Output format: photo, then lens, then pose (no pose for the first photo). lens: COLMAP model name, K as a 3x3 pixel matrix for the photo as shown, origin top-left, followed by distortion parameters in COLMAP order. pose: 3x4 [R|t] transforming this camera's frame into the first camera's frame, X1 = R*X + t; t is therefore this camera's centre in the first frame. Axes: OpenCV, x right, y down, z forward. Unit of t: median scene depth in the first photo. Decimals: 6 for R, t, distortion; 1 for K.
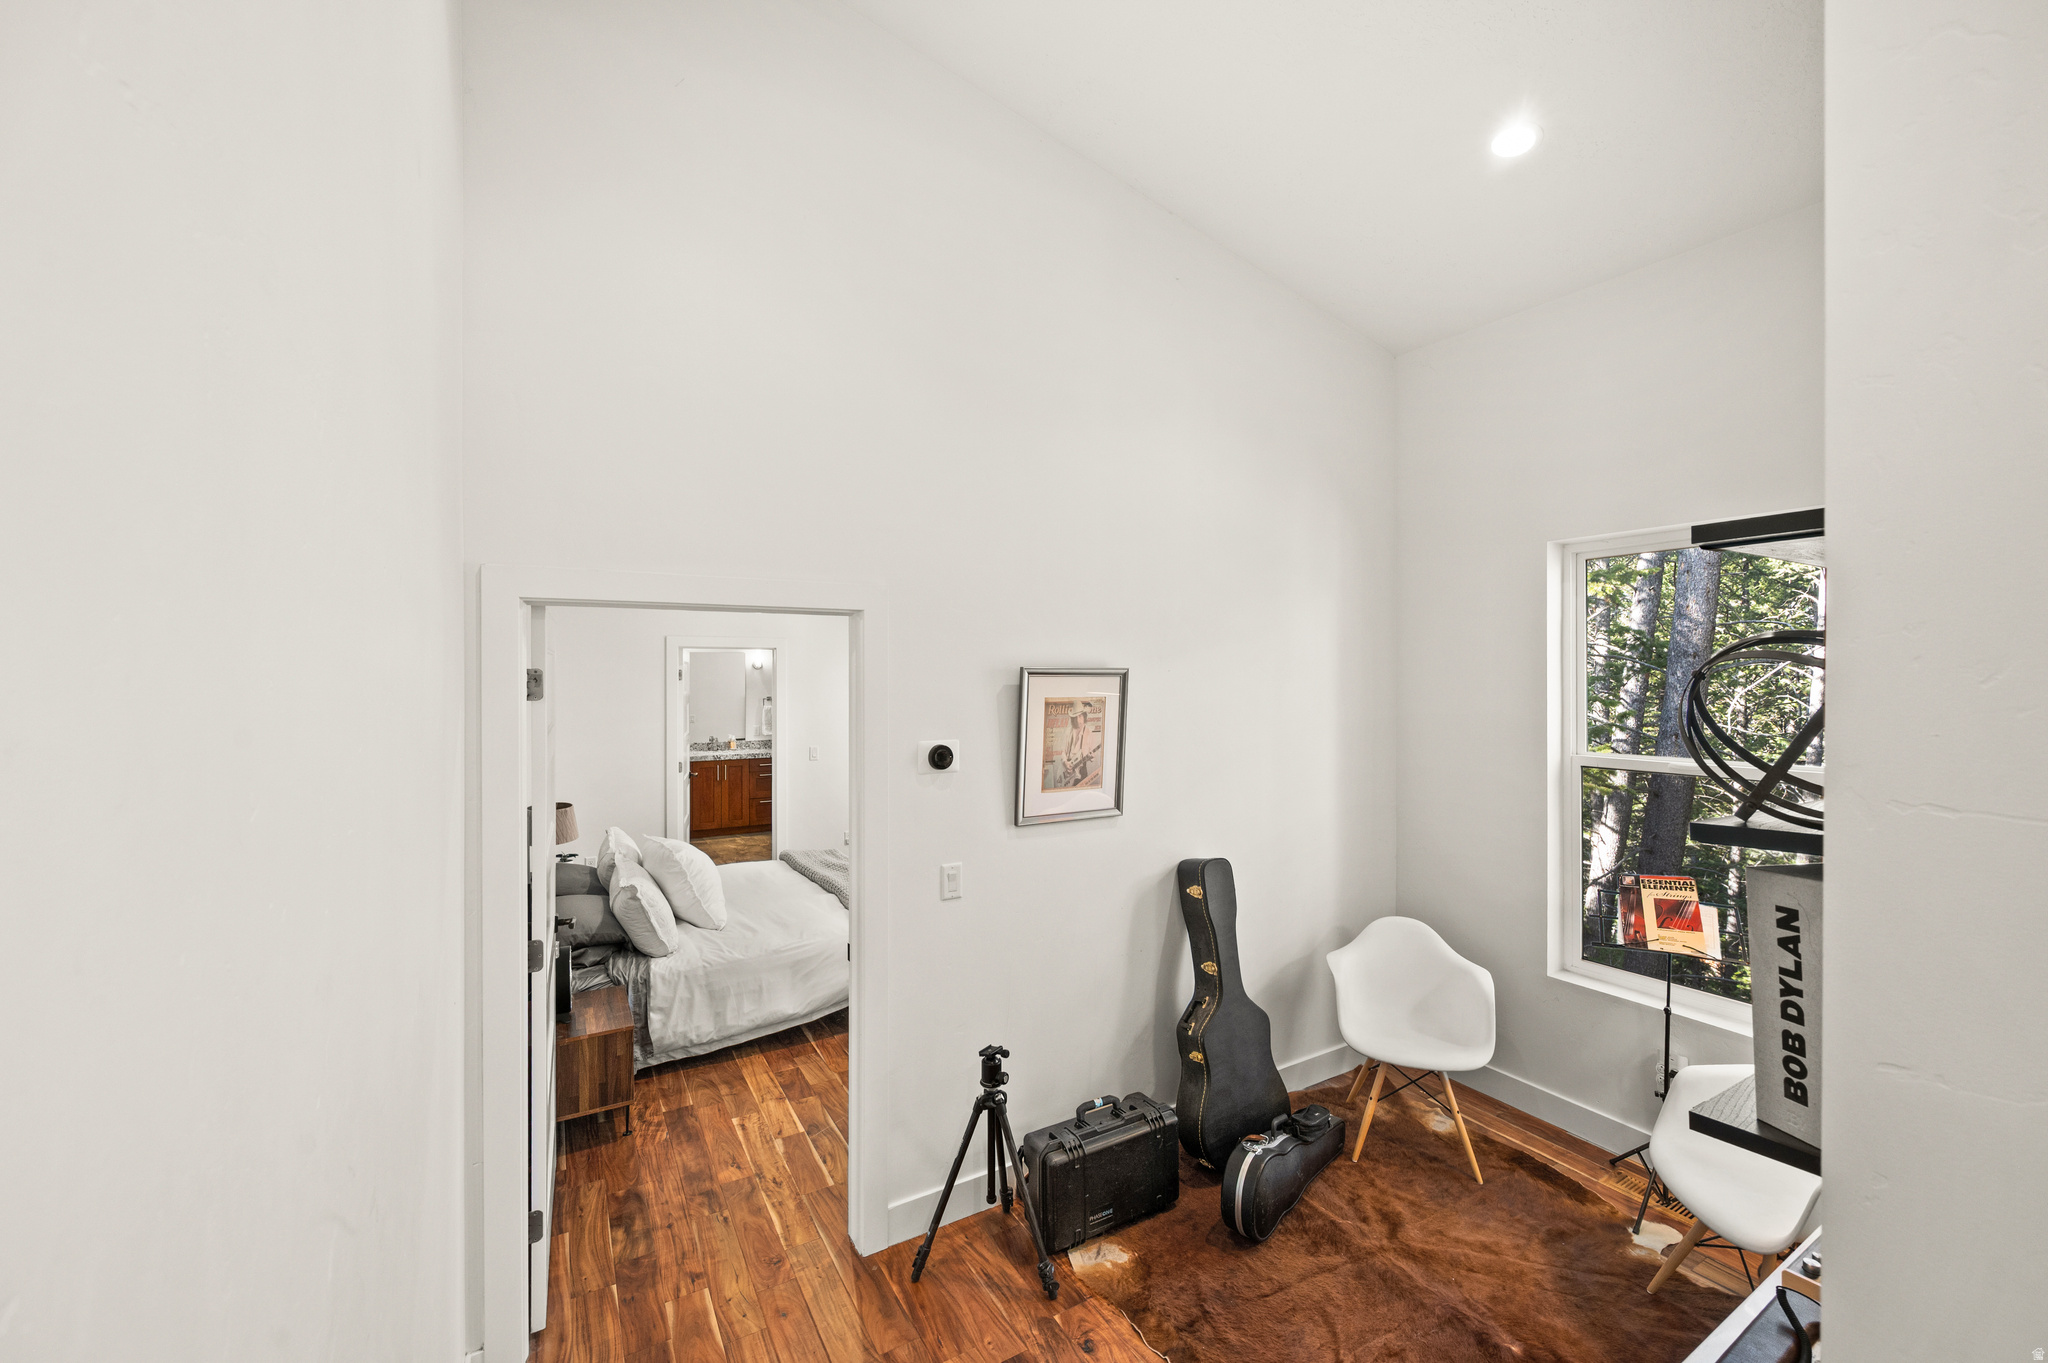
lens RADIAL K [[814.7, 0, 1036.4], [0, 814.7, 694.2], [0, 0, 1]] dist [0.002081, 0.000255]
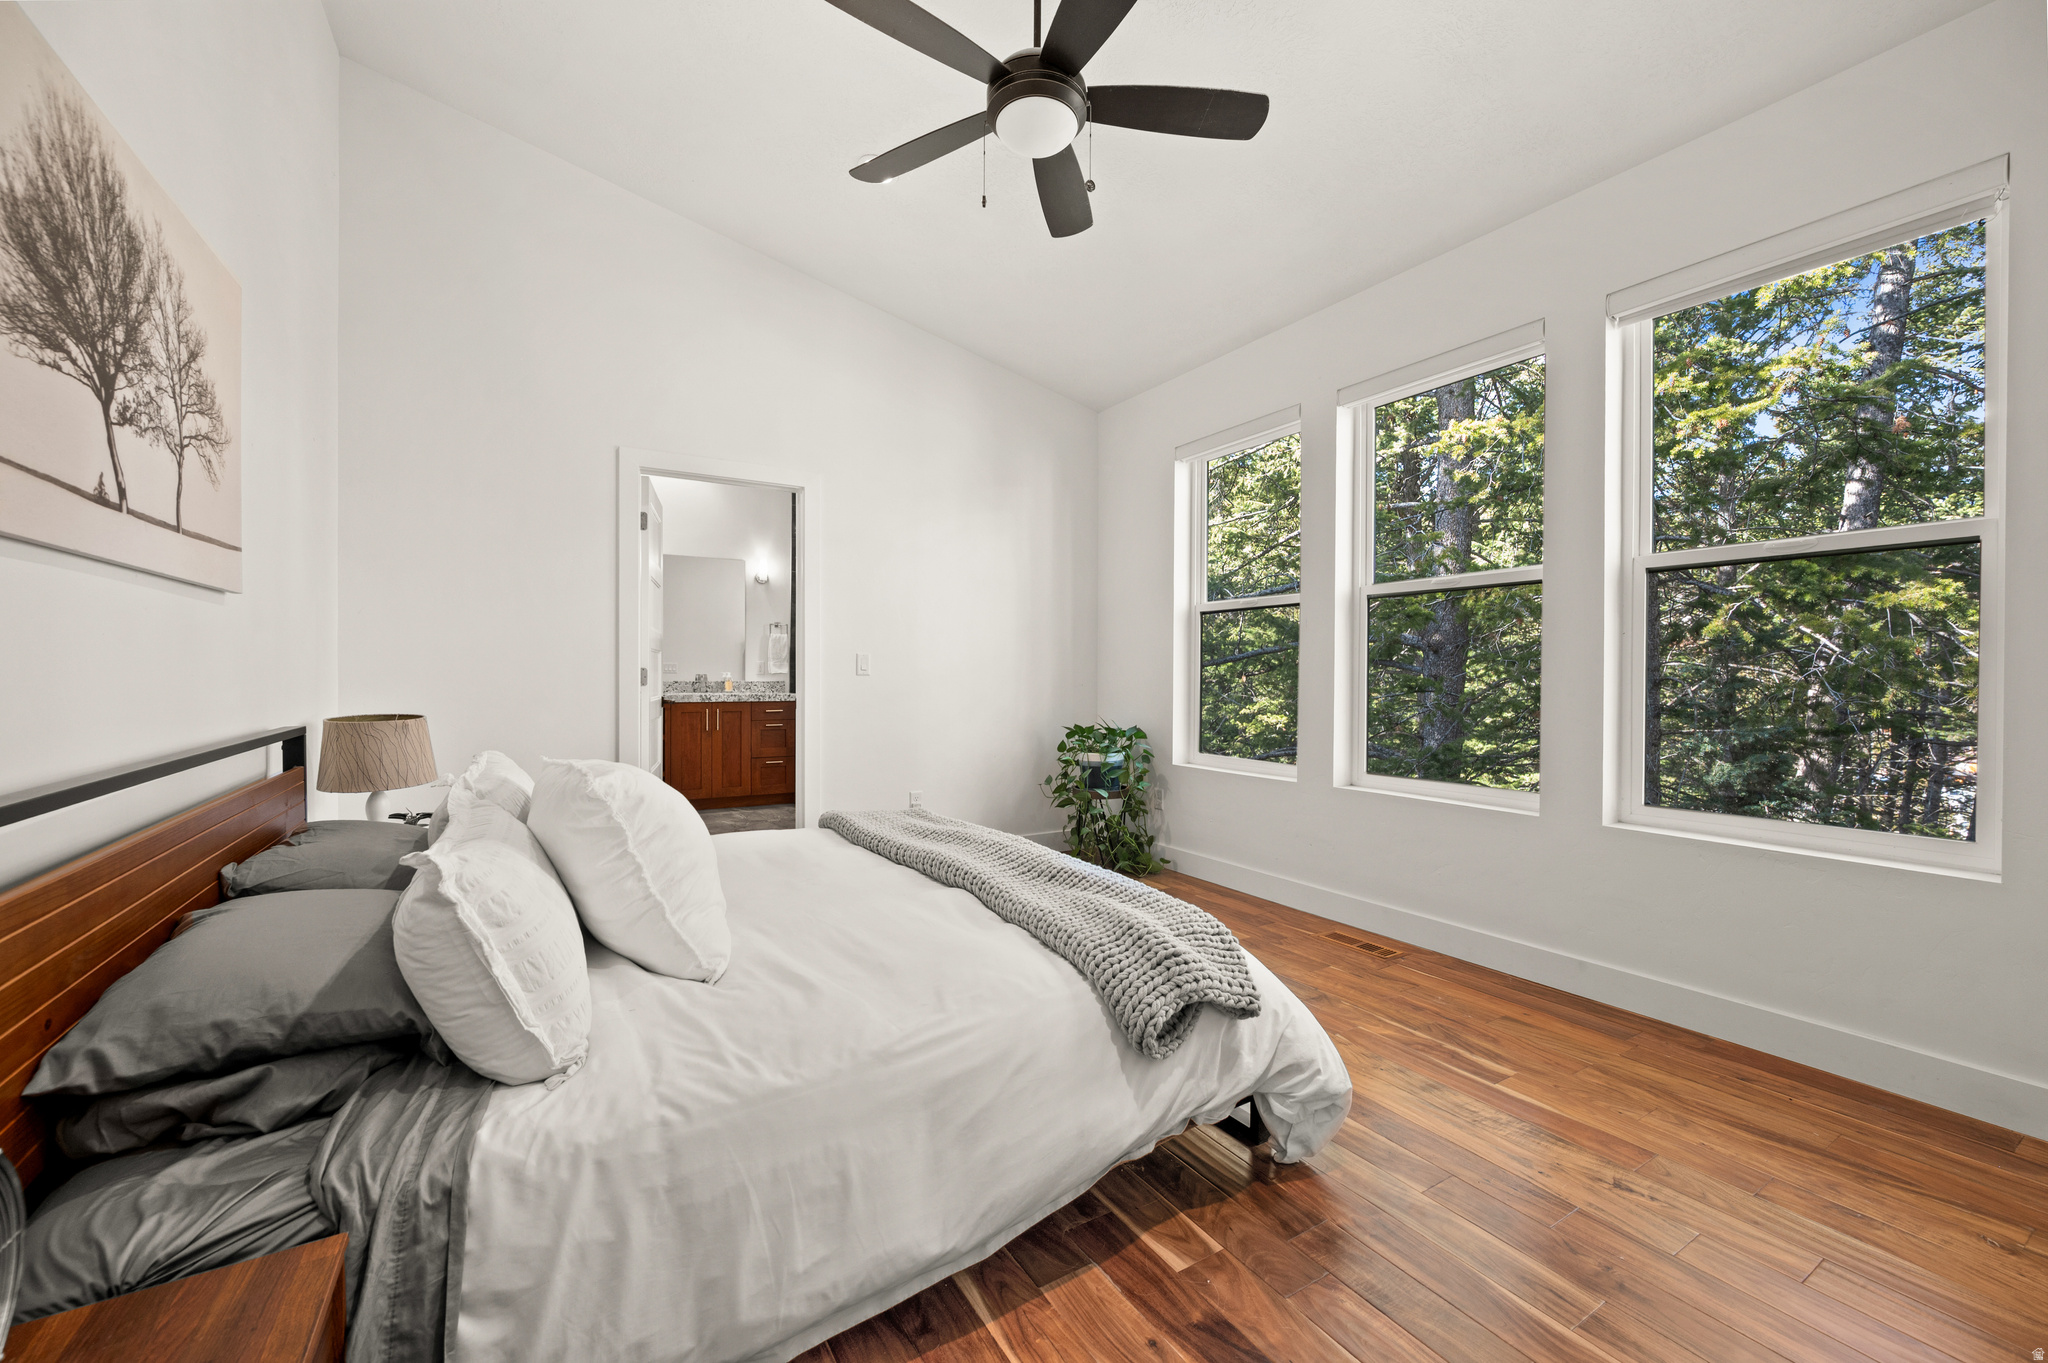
lens RADIAL K [[814.7, 0, 1036.4], [0, 814.7, 694.2], [0, 0, 1]] dist [0.002081, 0.000255]
pose [[0.999925, 0.003157, 0.011825, -0.266399], [-0.003186, 0.999992, 0.002427, 0.168988], [-0.011817, -0.002464, 0.999927, 0.678760]]
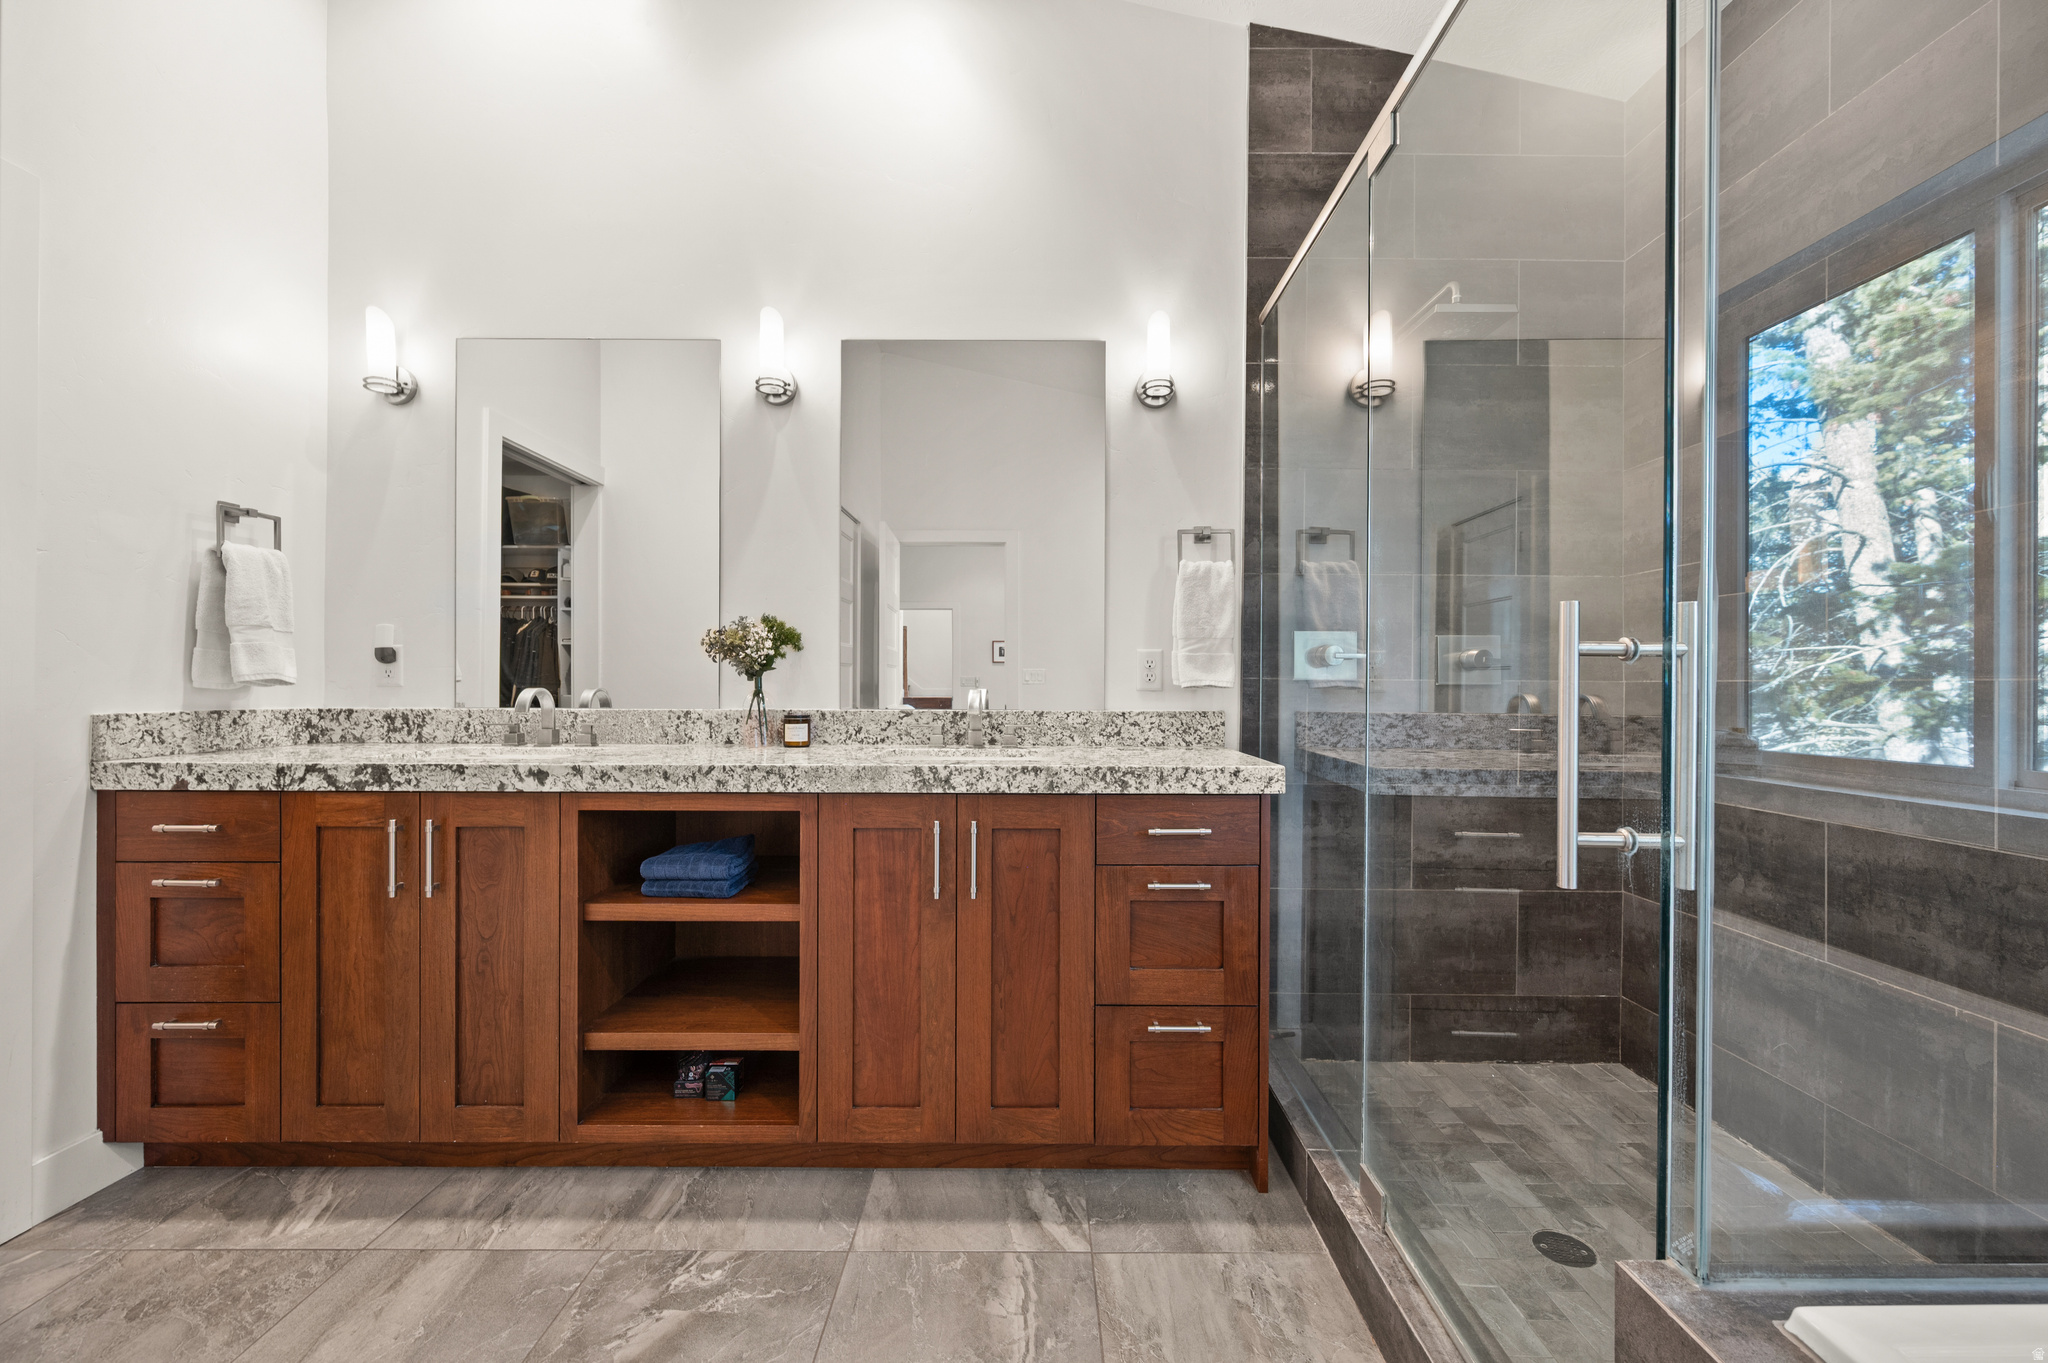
lens RADIAL K [[814.7, 0, 1036.4], [0, 814.7, 694.2], [0, 0, 1]] dist [0.002081, 0.000255]
pose [[0.860043, 0.005716, -0.510189, -0.644614], [-0.013733, 0.999834, -0.011949, 0.140453], [0.510036, 0.017284, 0.859979, 2.000645]]
